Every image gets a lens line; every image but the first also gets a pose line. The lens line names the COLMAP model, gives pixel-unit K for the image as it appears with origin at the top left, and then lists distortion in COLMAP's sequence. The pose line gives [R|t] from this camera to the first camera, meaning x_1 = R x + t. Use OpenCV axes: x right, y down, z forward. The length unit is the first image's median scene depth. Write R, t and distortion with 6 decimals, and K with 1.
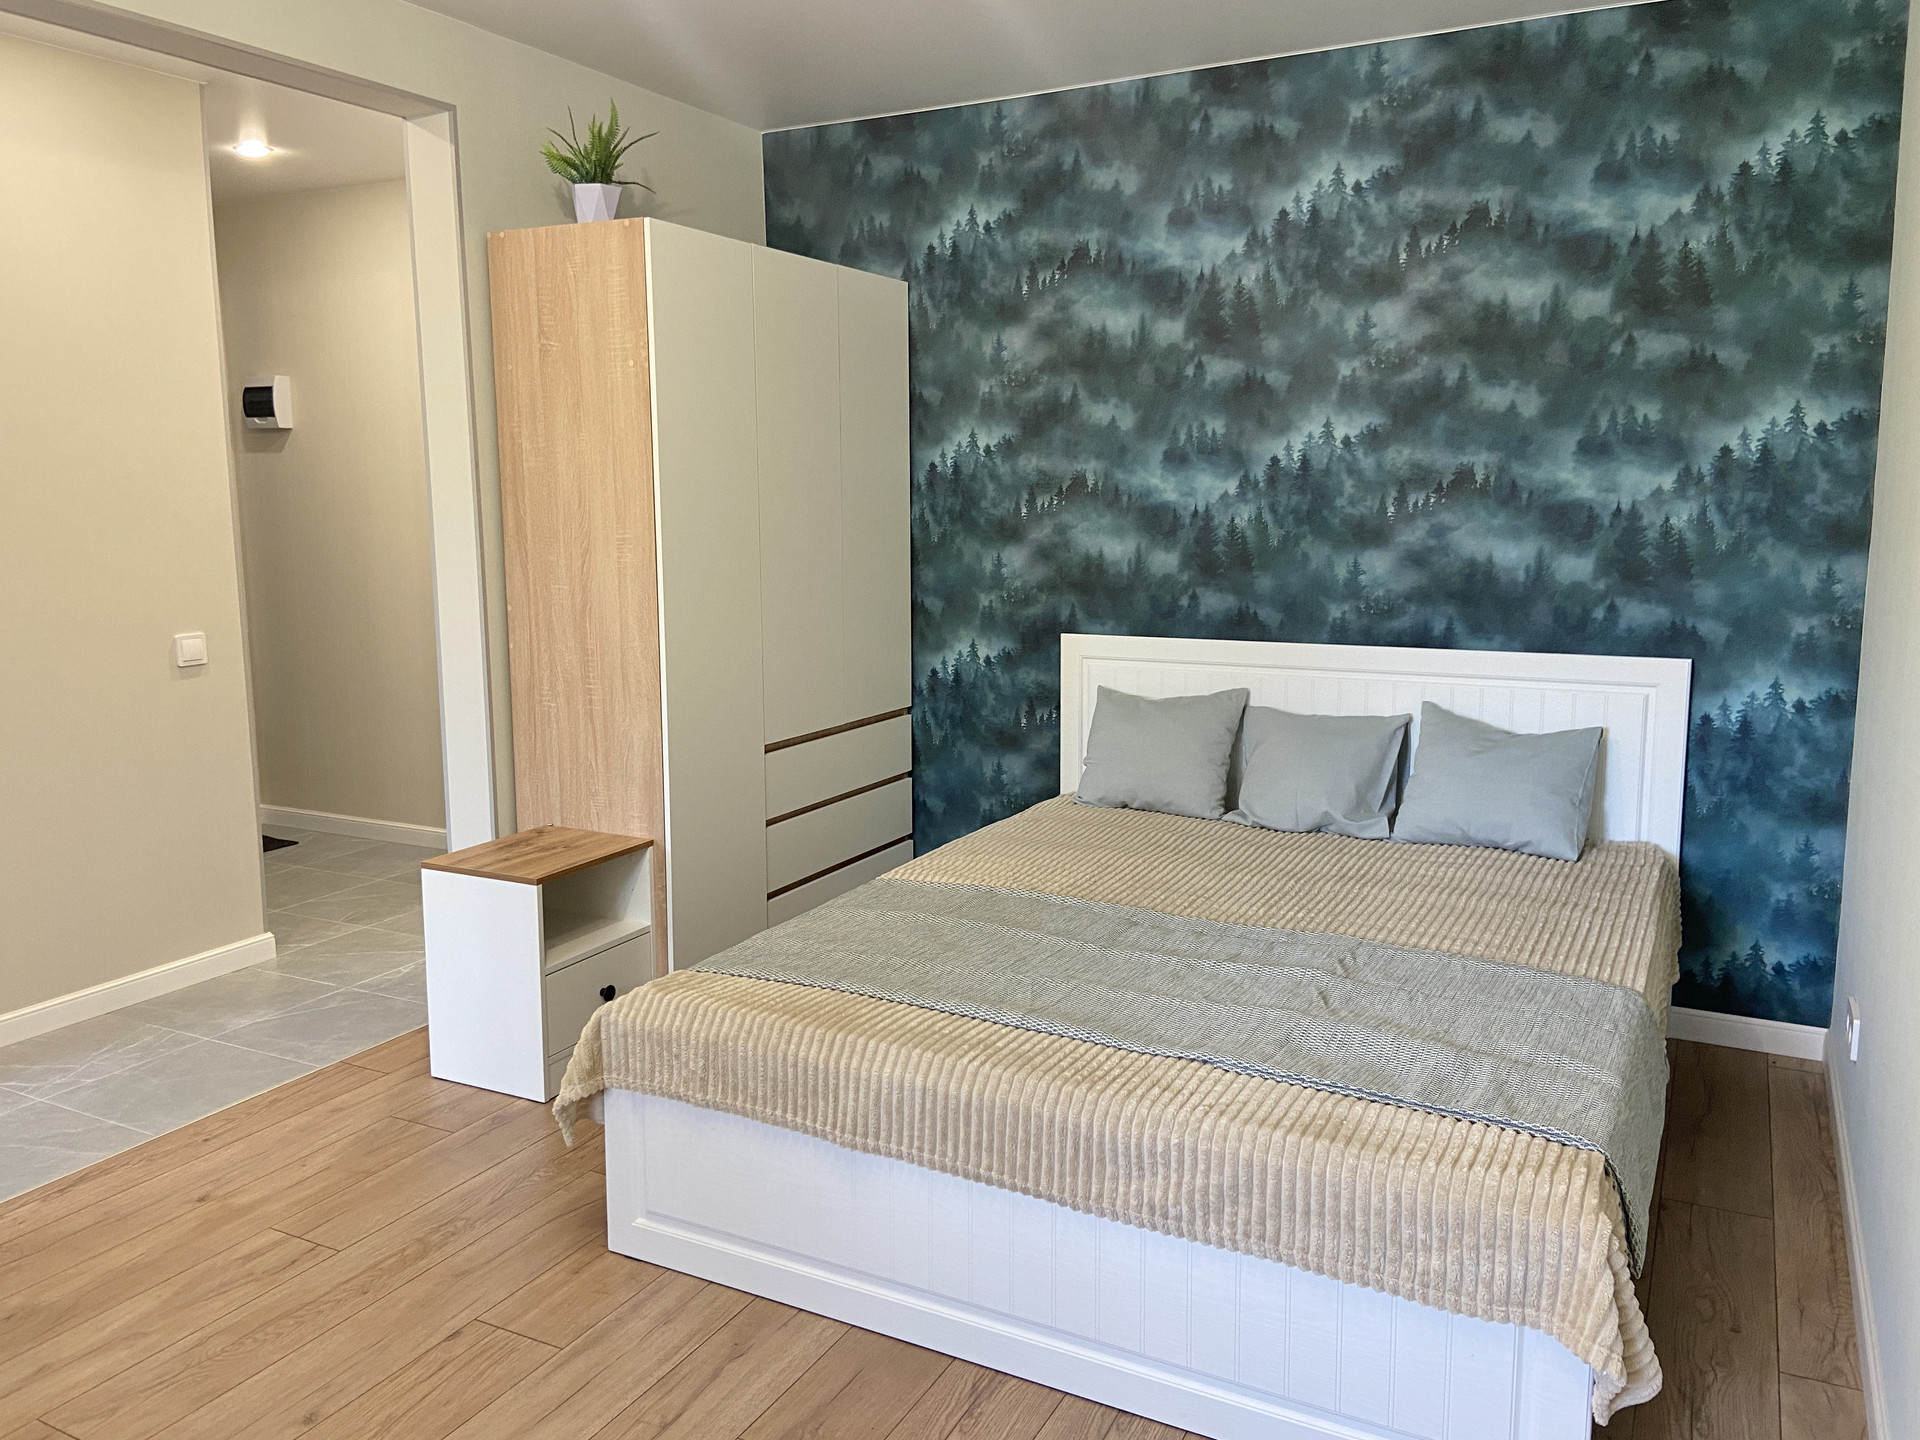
lens RADIAL K [[1469.1, 0, 960.0], [0, 1469.1, 720.0], [0, 0, 1]] dist [0.115157, -0.118184]
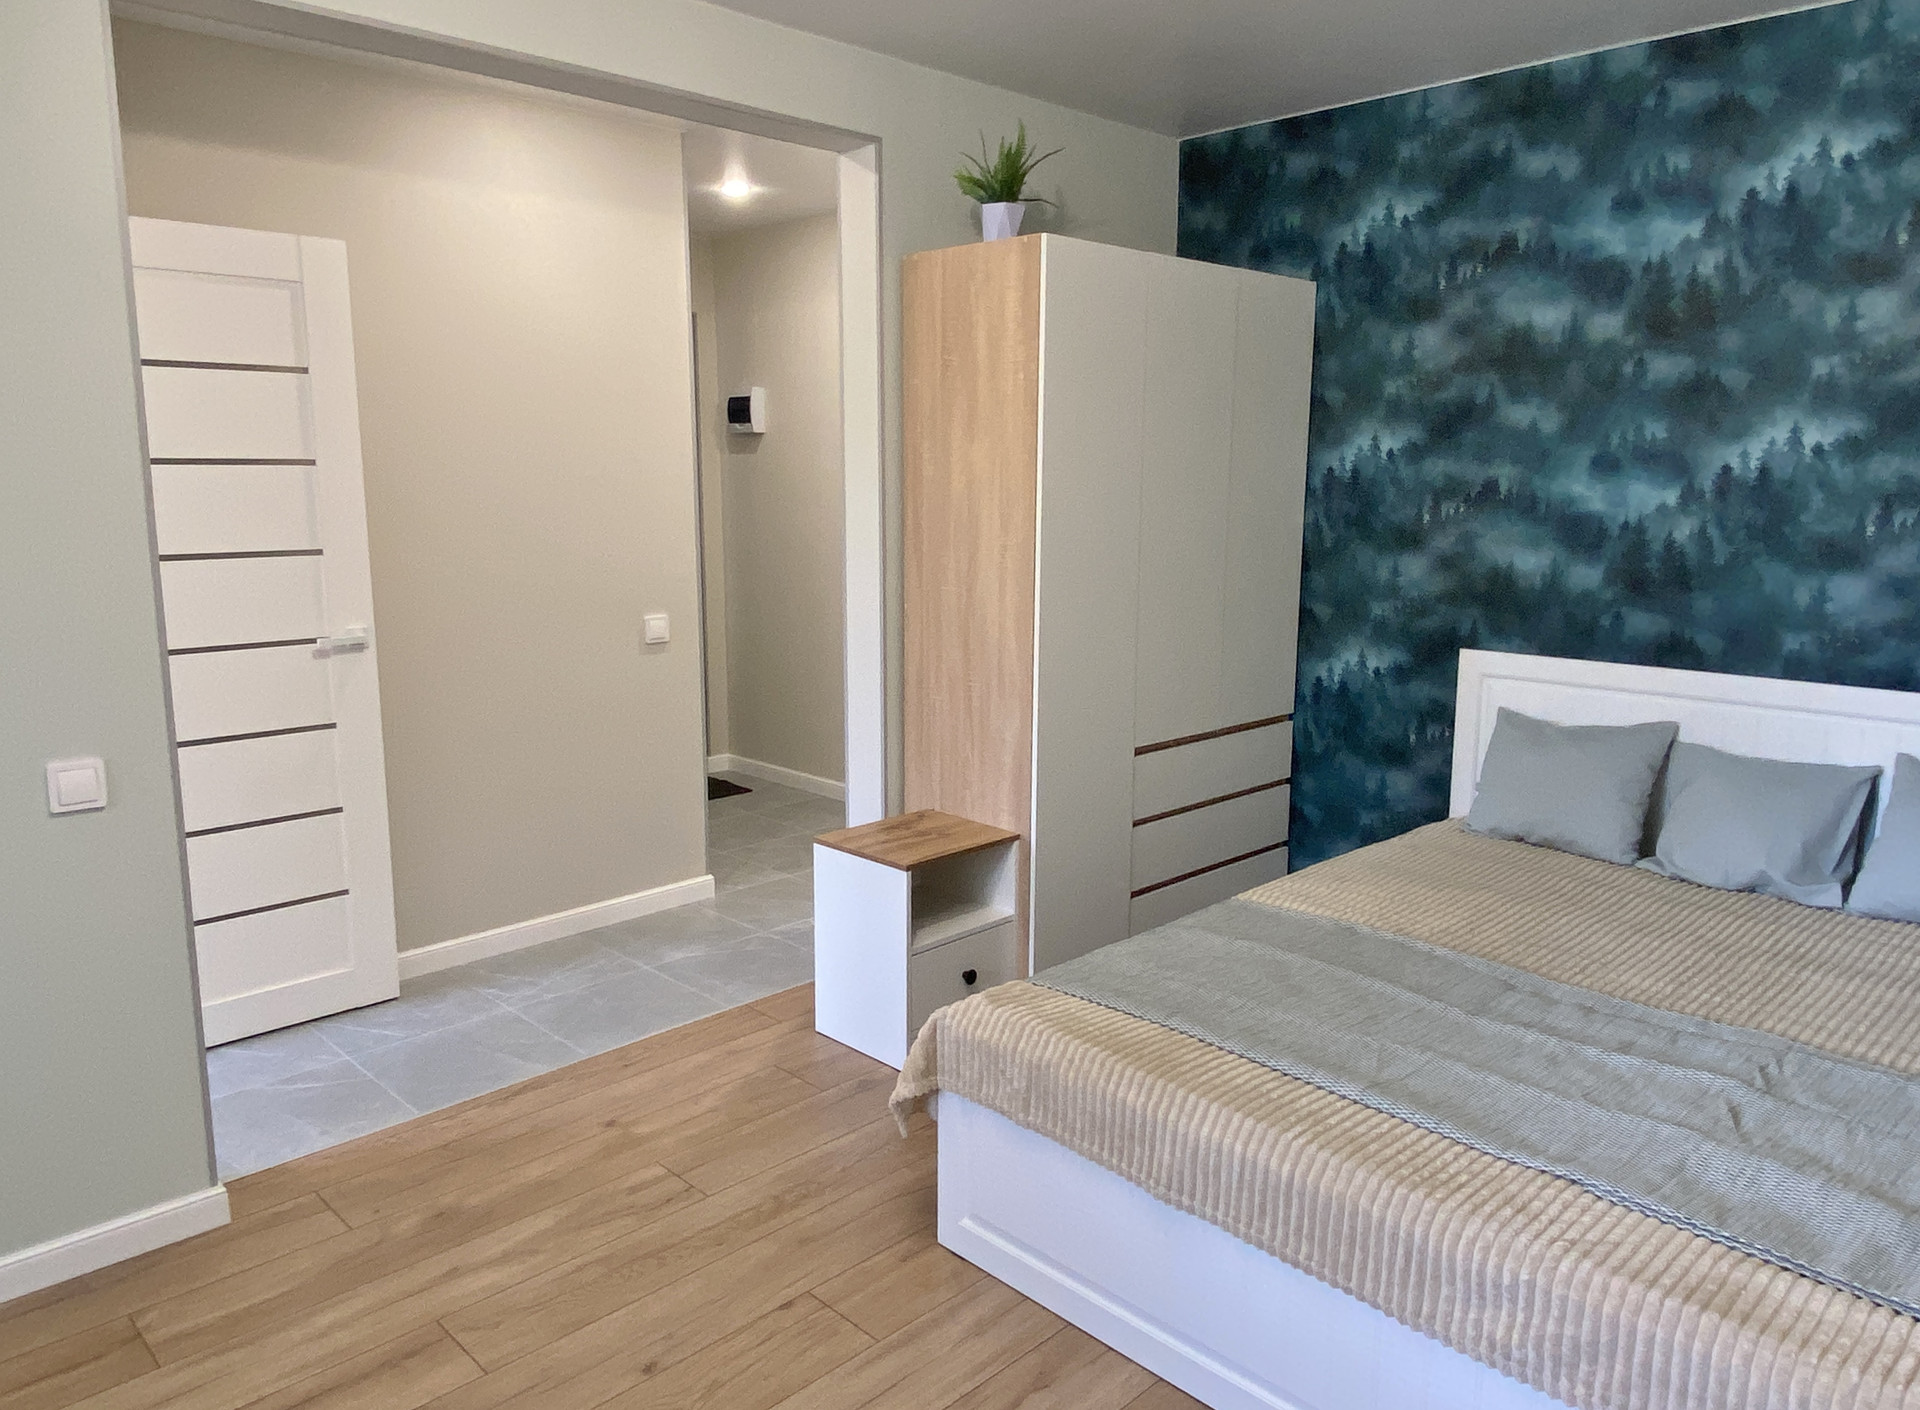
lens RADIAL K [[1346.2, 0, 960.0], [0, 1346.2, 705.0], [0, 0, 1]] dist [0.077280, -0.100164]
pose [[0.952802, 0.060356, -0.297533, 0.030991], [-0.055095, 0.998141, 0.026044, -0.034627], [0.298552, -0.008422, 0.954356, 0.091952]]
